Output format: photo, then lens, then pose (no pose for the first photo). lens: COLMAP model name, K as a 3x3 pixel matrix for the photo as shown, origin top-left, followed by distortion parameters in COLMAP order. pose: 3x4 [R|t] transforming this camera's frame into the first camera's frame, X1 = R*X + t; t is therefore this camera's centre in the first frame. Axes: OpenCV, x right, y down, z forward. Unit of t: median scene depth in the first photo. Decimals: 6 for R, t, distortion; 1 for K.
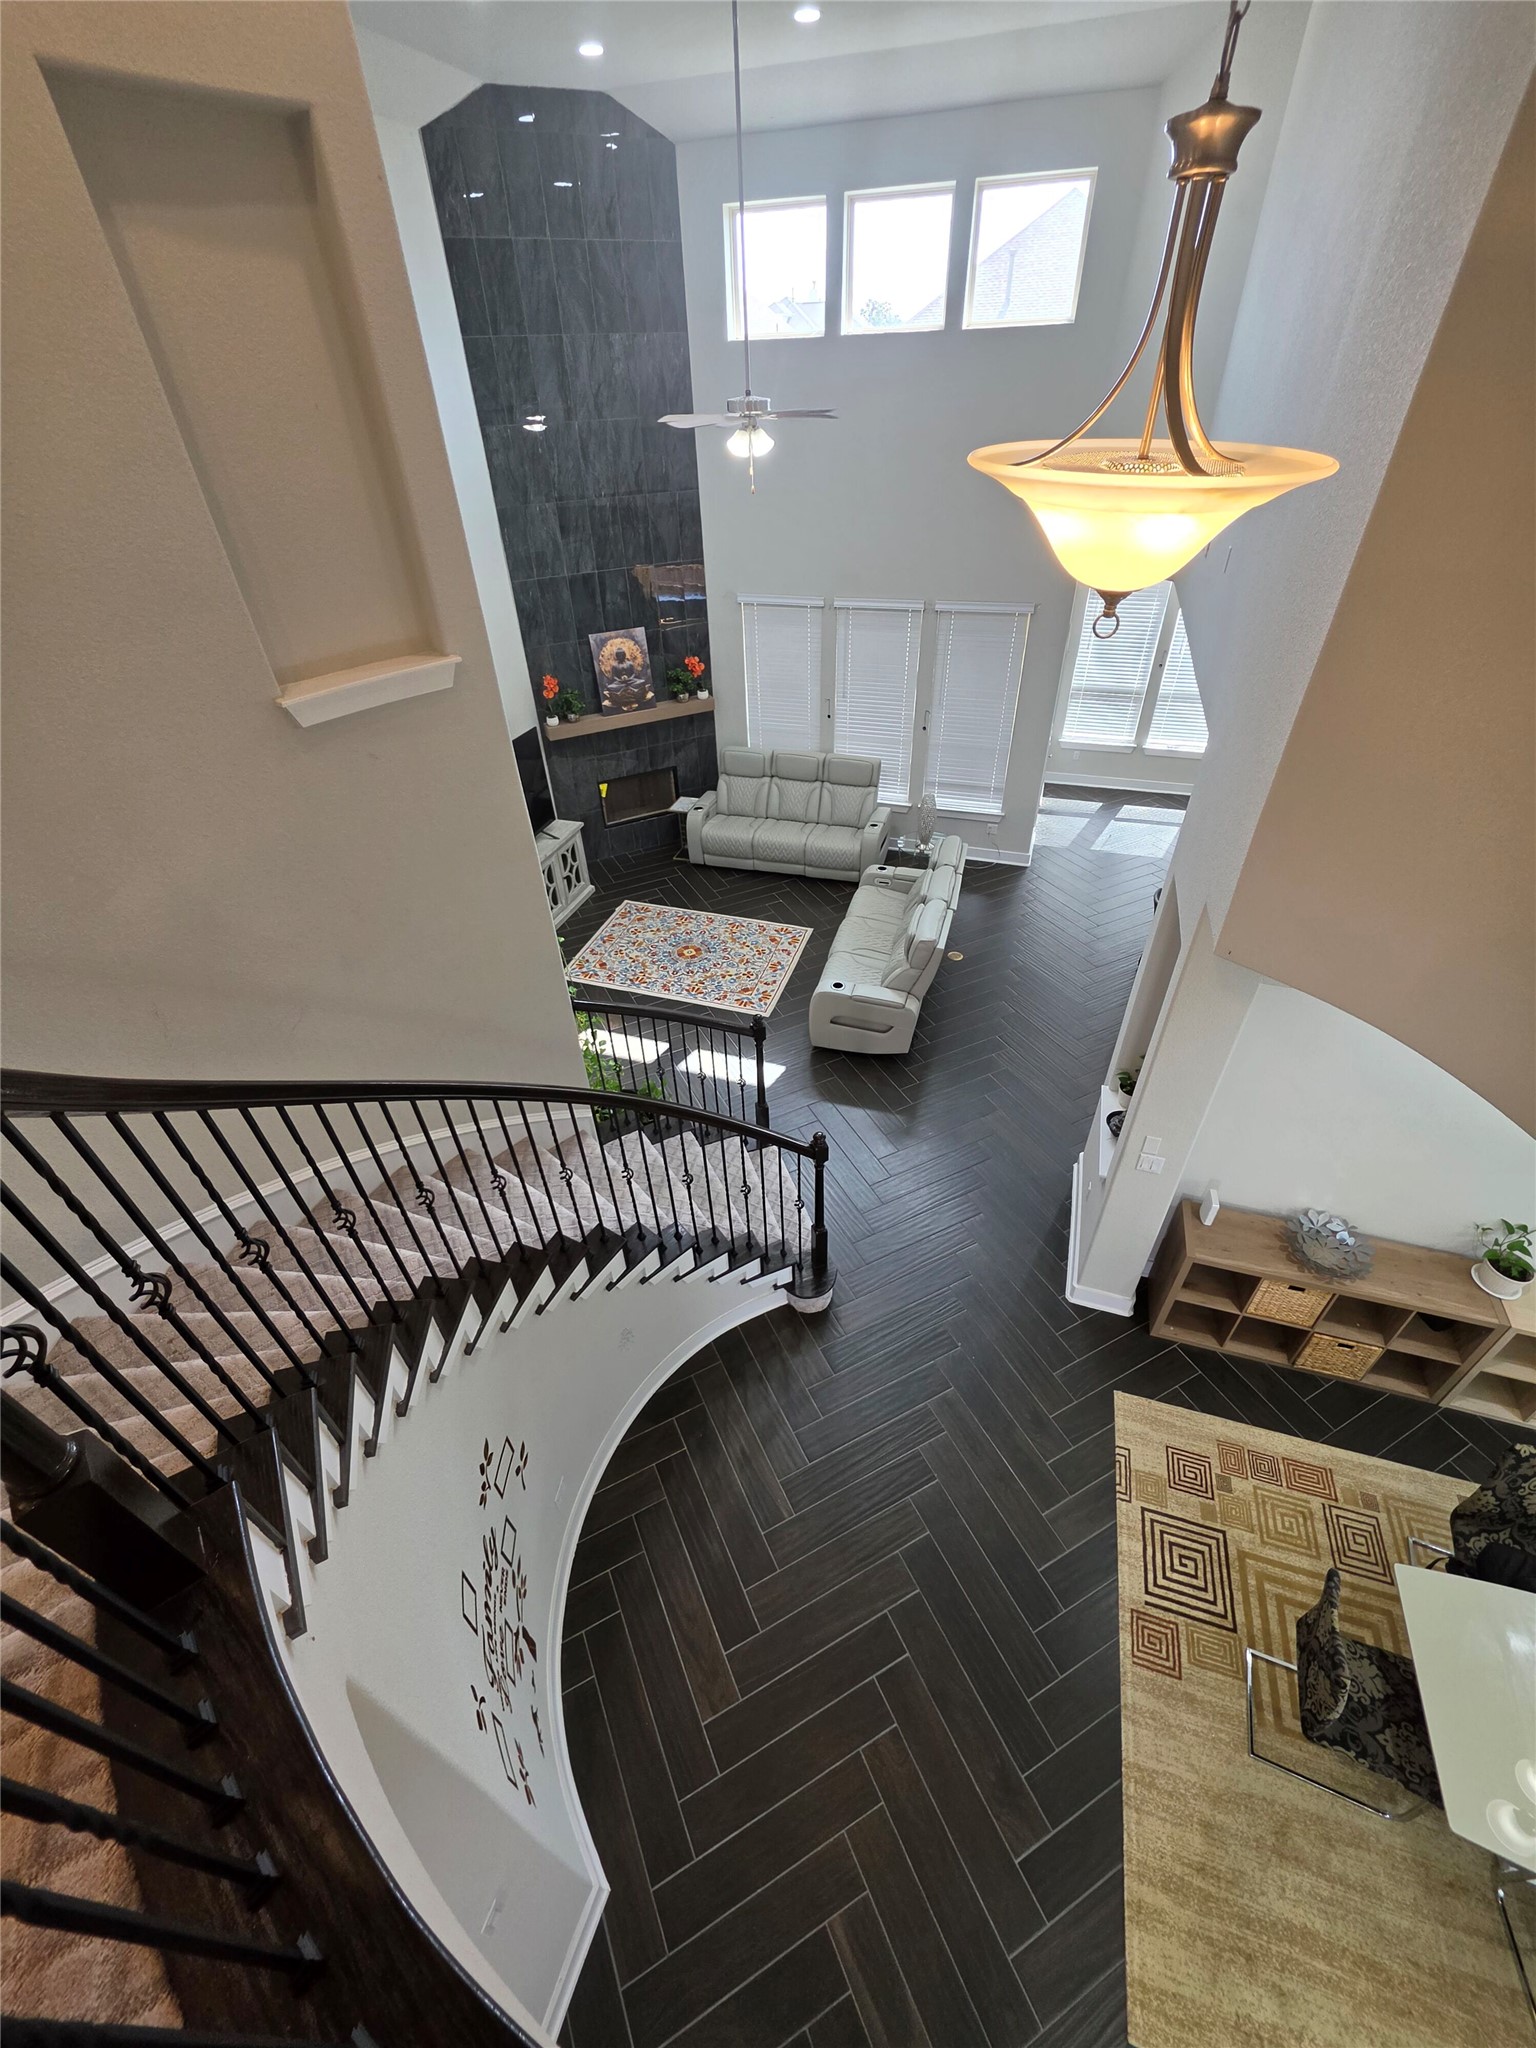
lens RADIAL K [[817.3, 0, 768.0], [0, 817.3, 1024.0], [0, 0, 1]] dist [-0.001393, 0.000012]
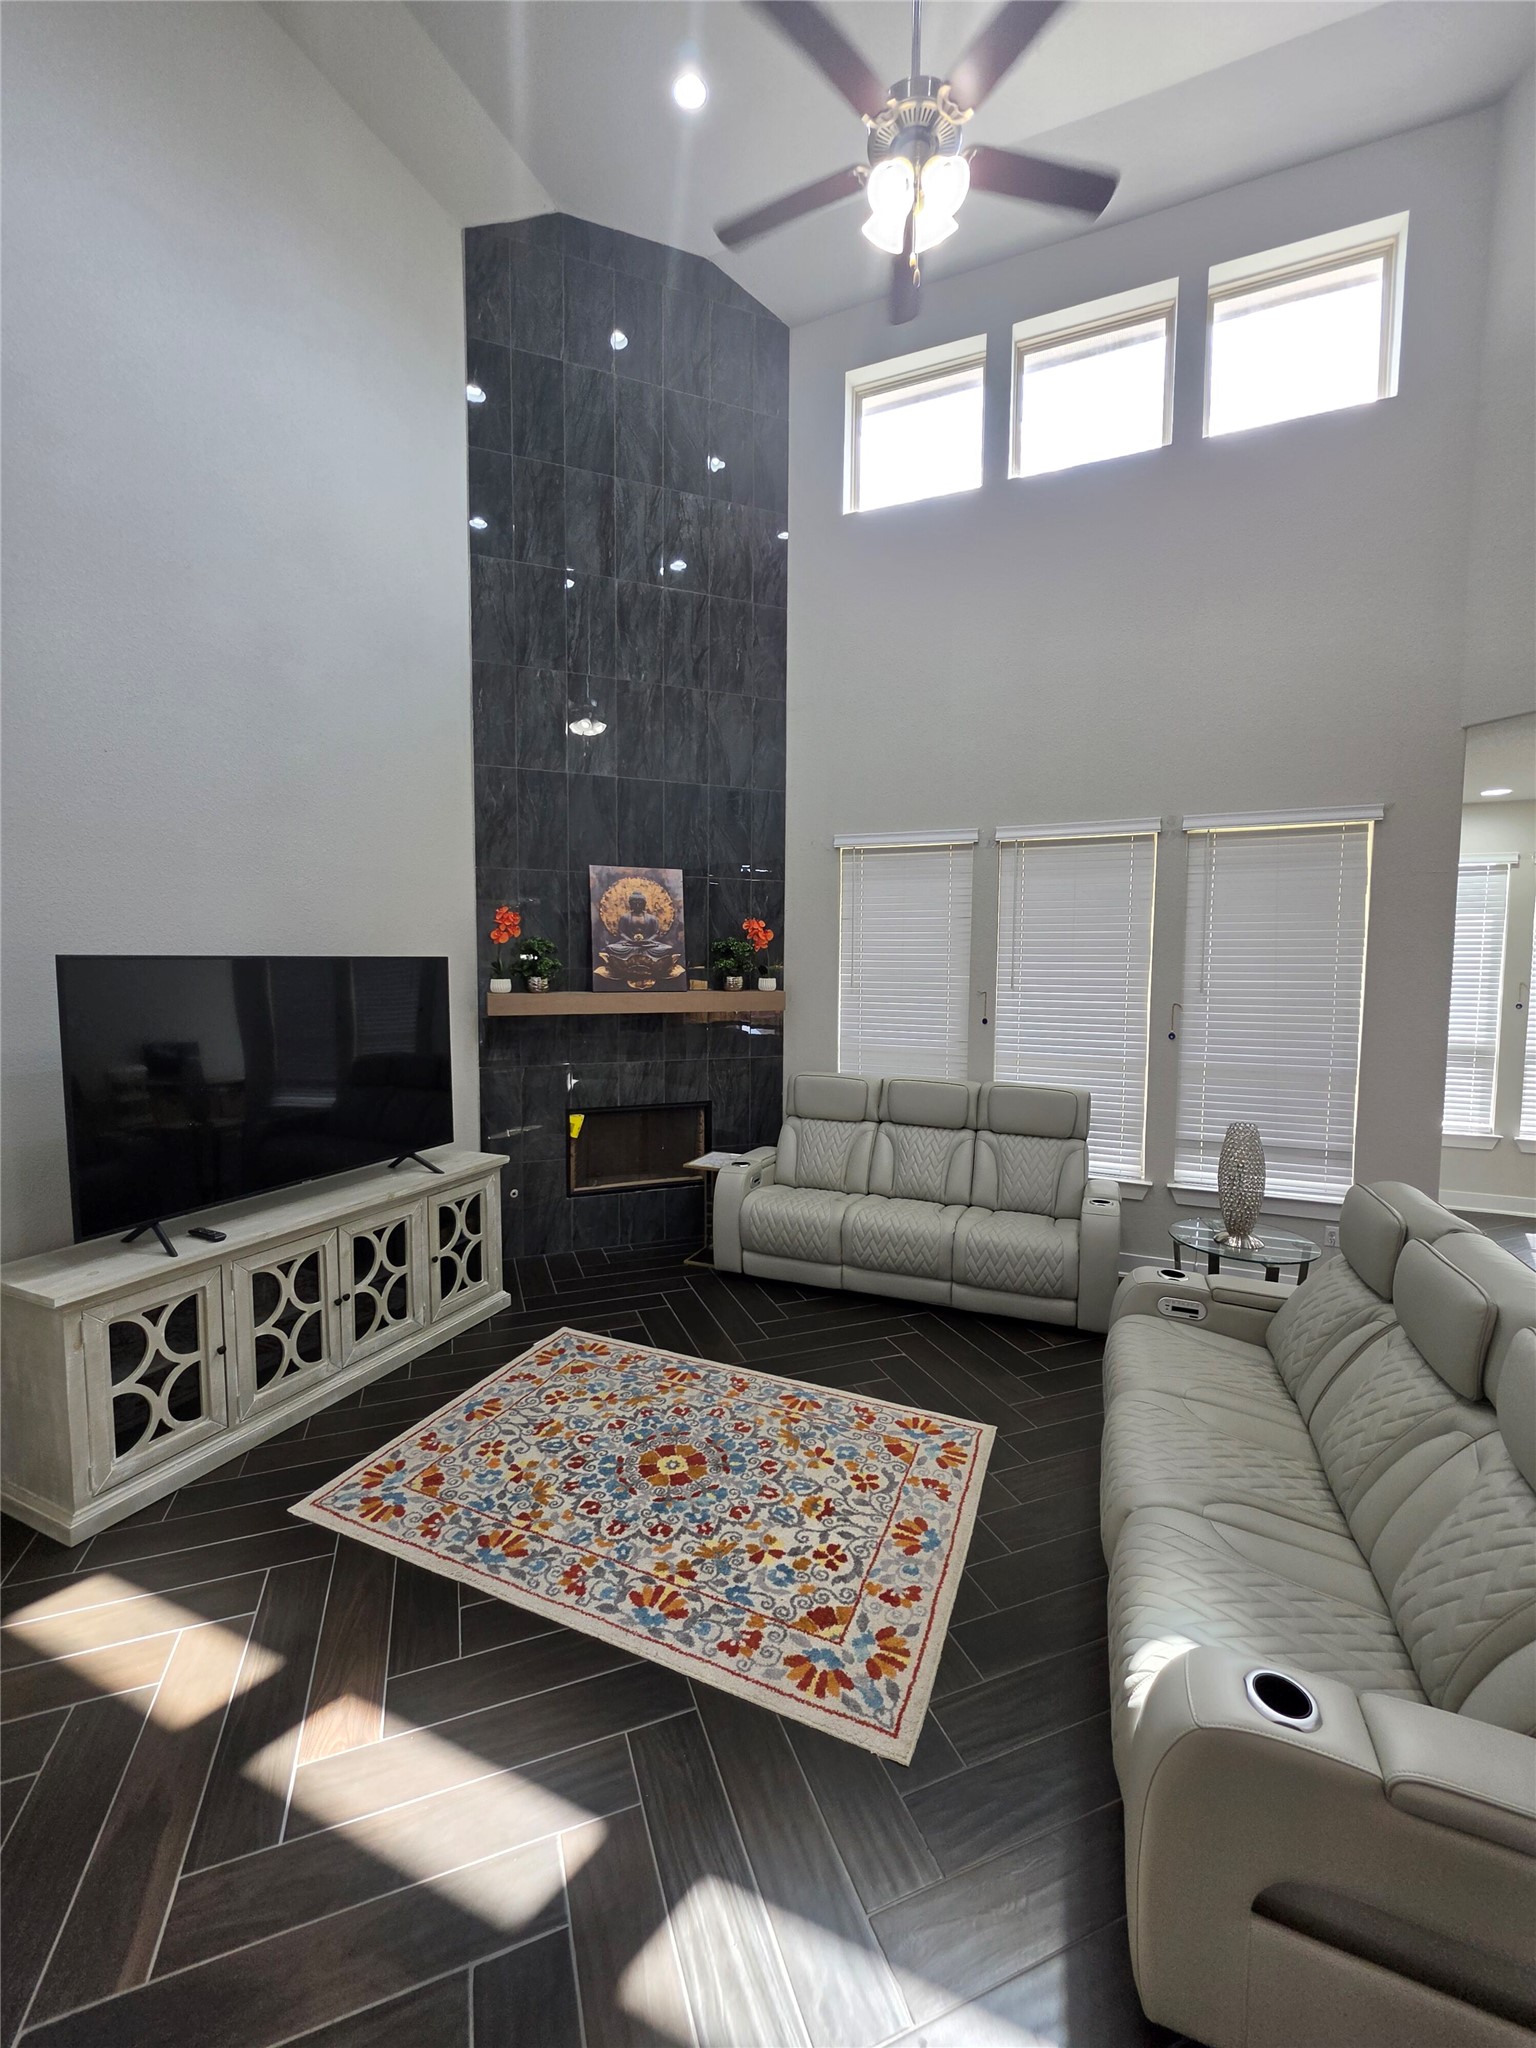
lens RADIAL K [[817.3, 0, 768.0], [0, 817.3, 1024.0], [0, 0, 1]] dist [-0.001393, 0.000012]
pose [[0.995326, 0.043538, -0.086205, -0.028276], [-0.084400, 0.826003, -0.557311, -0.048258], [0.046941, 0.561982, 0.825817, 0.561317]]
